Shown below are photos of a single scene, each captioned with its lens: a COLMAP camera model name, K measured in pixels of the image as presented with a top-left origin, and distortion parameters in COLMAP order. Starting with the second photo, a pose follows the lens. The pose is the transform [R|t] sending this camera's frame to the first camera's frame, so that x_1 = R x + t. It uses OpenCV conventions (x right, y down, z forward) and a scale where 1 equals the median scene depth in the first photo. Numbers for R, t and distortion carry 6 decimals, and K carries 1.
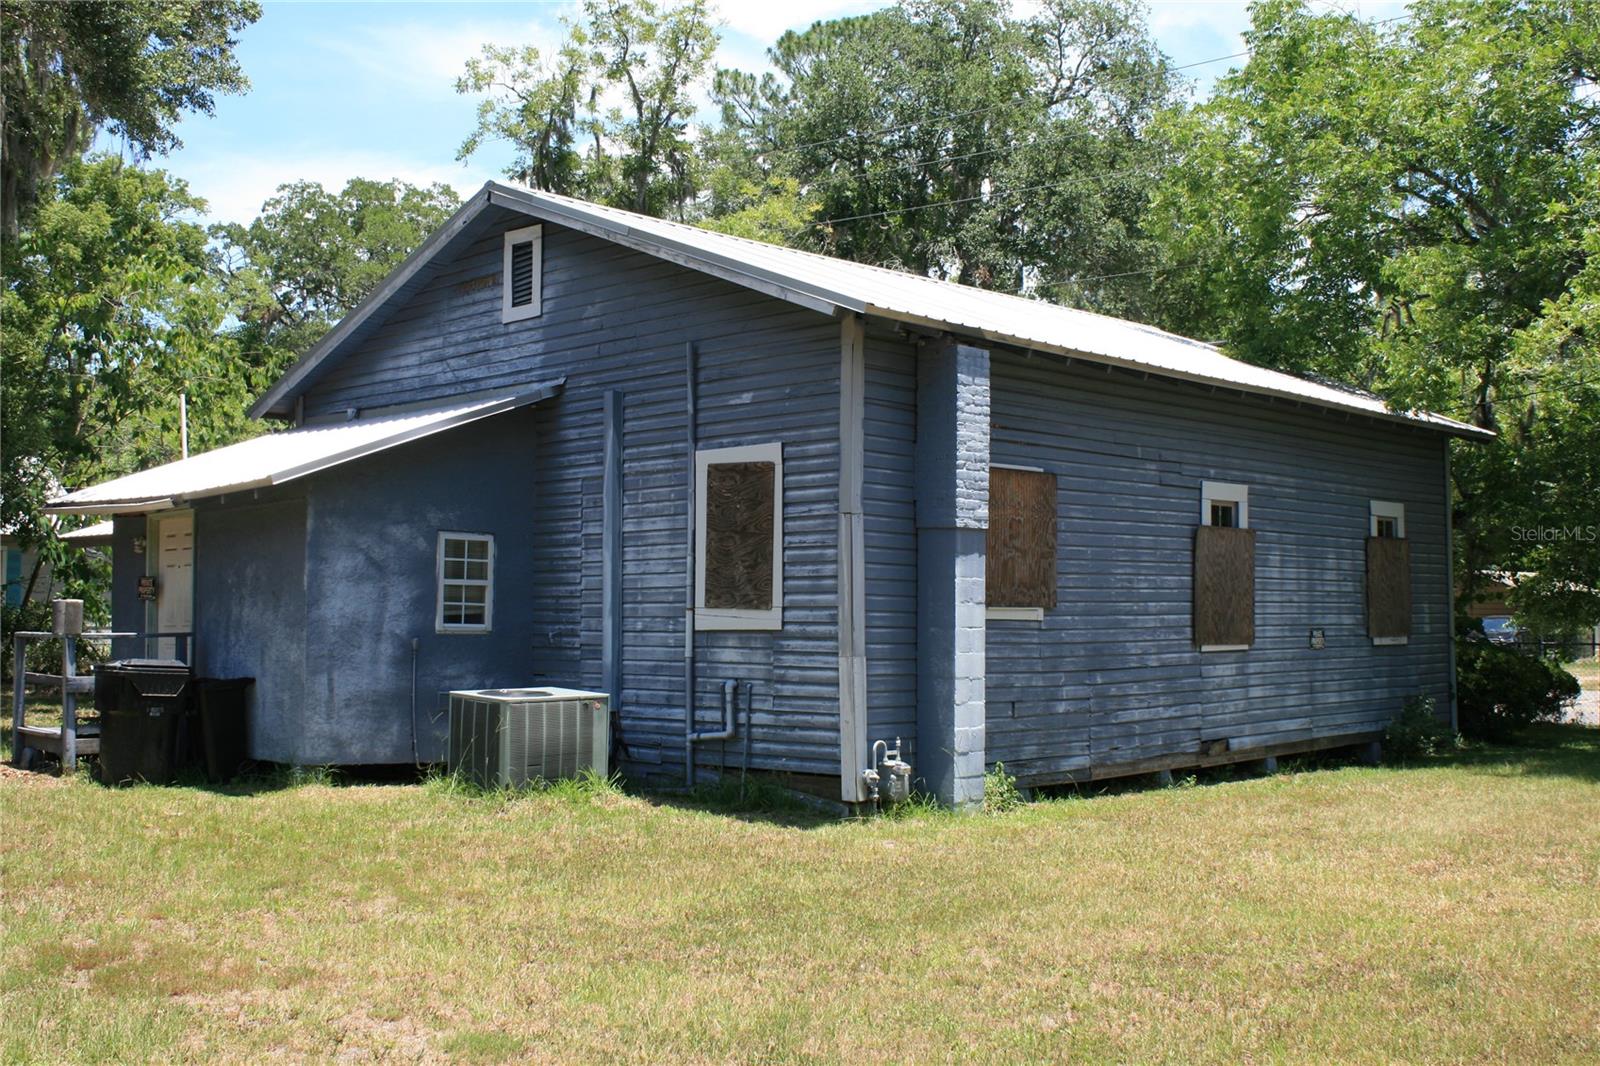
lens RADIAL K [[1688.3, 0, 800.0], [0, 1688.3, 533.0], [0, 0, 1]] dist [-0.010084, 0.007480]
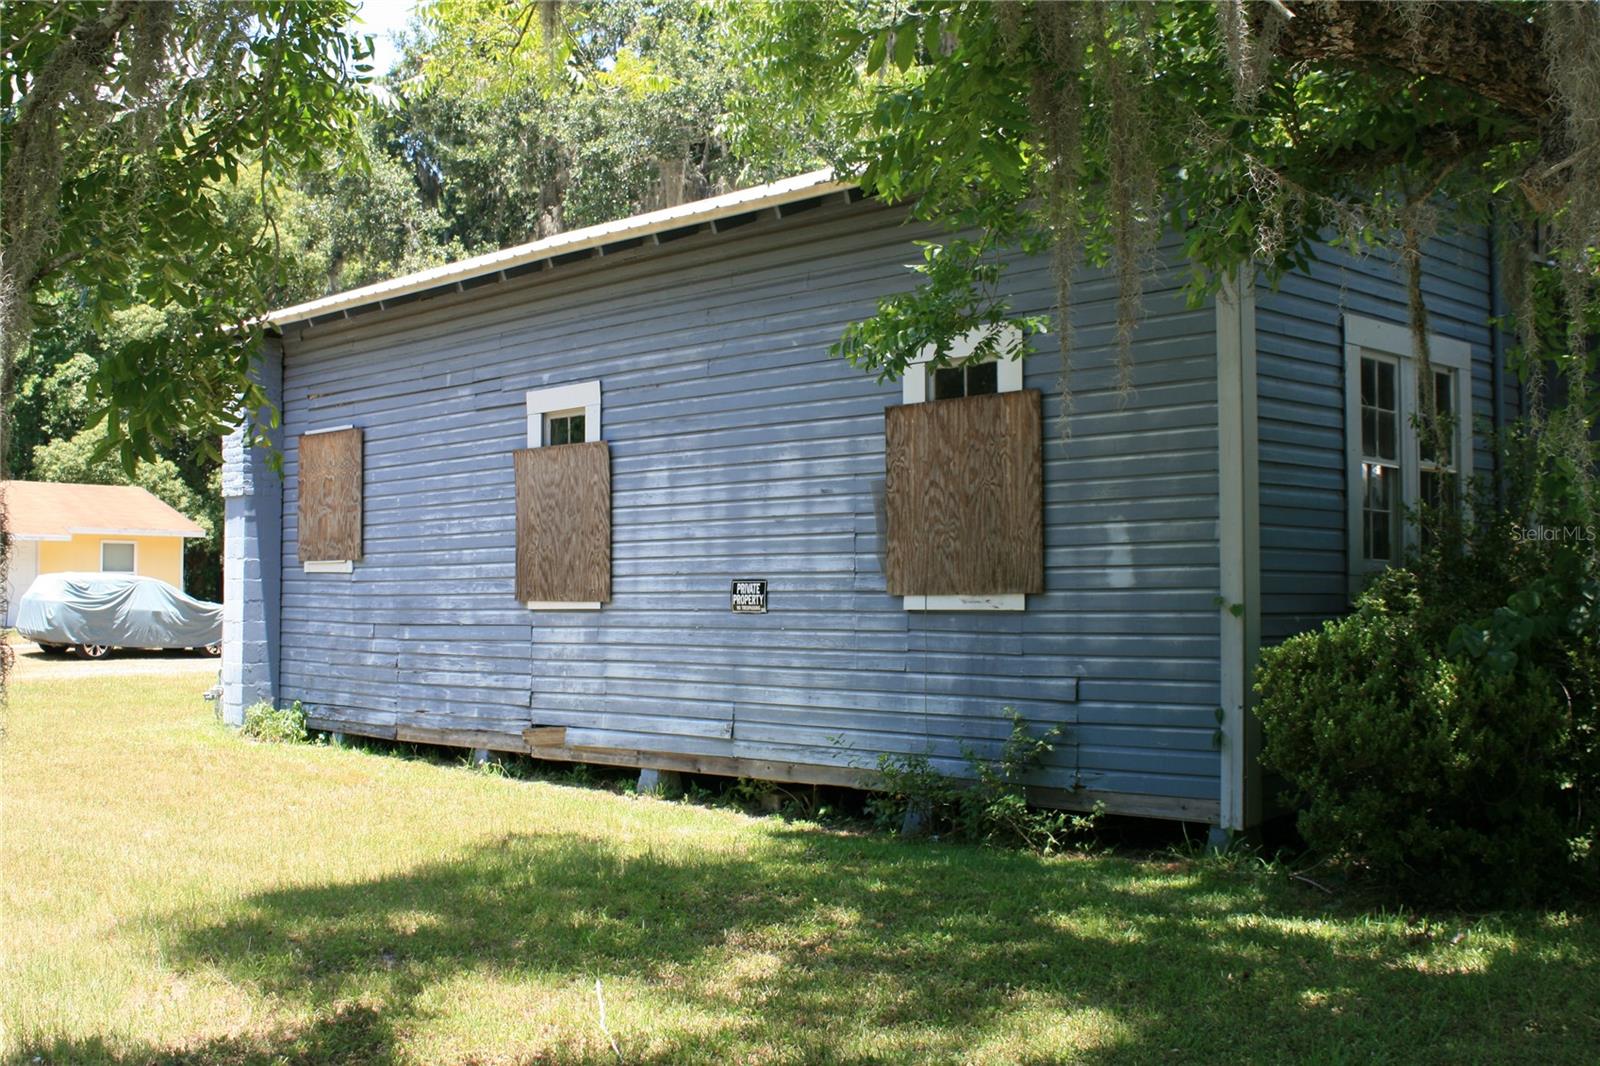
lens RADIAL K [[1688.3, 0, 800.0], [0, 1688.3, 533.0], [0, 0, 1]] dist [-0.010084, 0.007480]
pose [[-0.048288, -0.043705, -0.997877, 1.037904], [0.043640, 0.997996, -0.045822, 0.077823], [0.997880, -0.045760, -0.046284, 1.186585]]
